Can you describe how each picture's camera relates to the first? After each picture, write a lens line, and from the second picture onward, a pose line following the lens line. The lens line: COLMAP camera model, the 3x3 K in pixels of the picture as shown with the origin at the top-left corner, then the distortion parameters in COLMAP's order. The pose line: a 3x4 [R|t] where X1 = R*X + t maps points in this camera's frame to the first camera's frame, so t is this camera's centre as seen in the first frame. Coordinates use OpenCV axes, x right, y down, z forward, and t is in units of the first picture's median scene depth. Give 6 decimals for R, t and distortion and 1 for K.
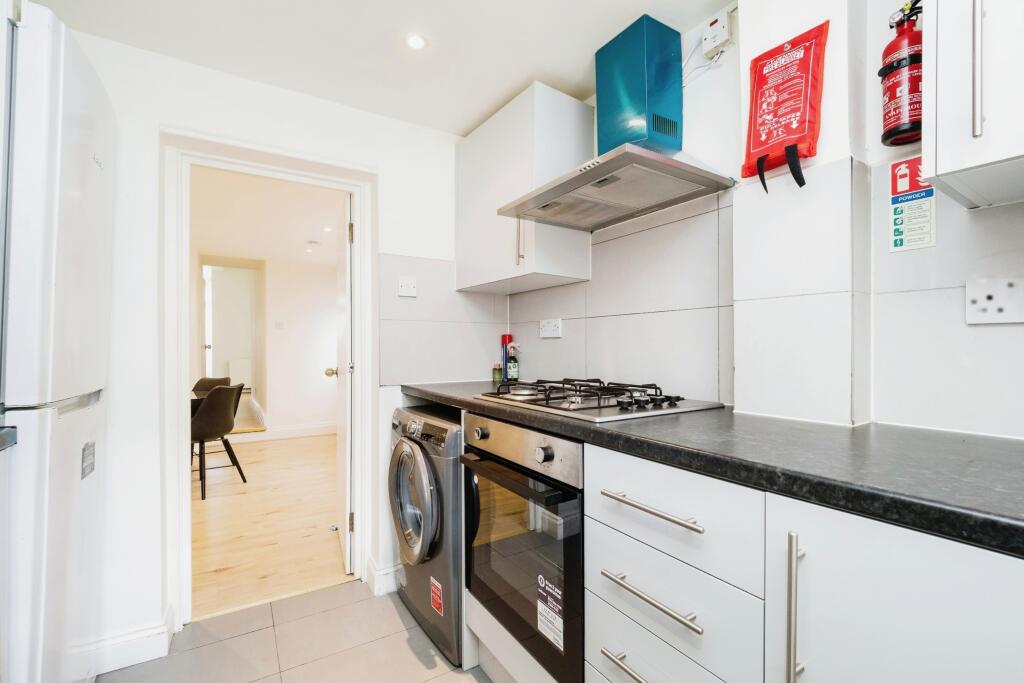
lens RADIAL K [[445.7, 0, 505.3], [0, 445.7, 345.4], [0, 0, 1]] dist [0.001353, -0.002706]
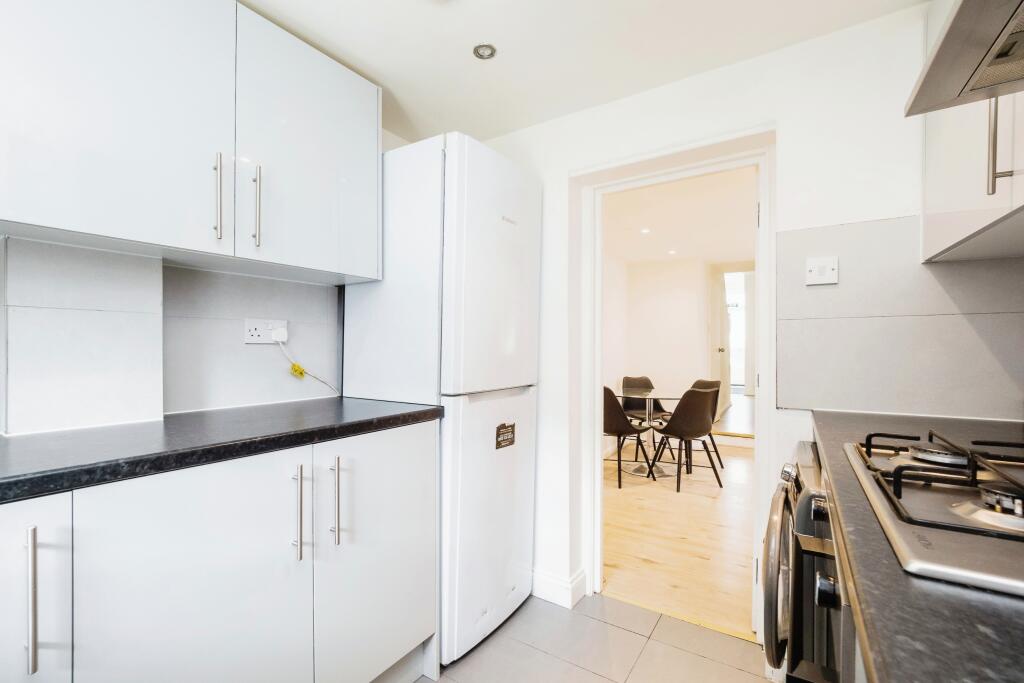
lens RADIAL K [[445.7, 0, 510.6], [0, 445.7, 347.2], [0, 0, 1]] dist [0.001353, -0.002706]
pose [[0.430048, -0.005378, -0.902790, 0.240946], [0.005899, 0.999978, -0.003147, -0.012038], [0.902787, -0.003972, 0.430071, 0.301915]]
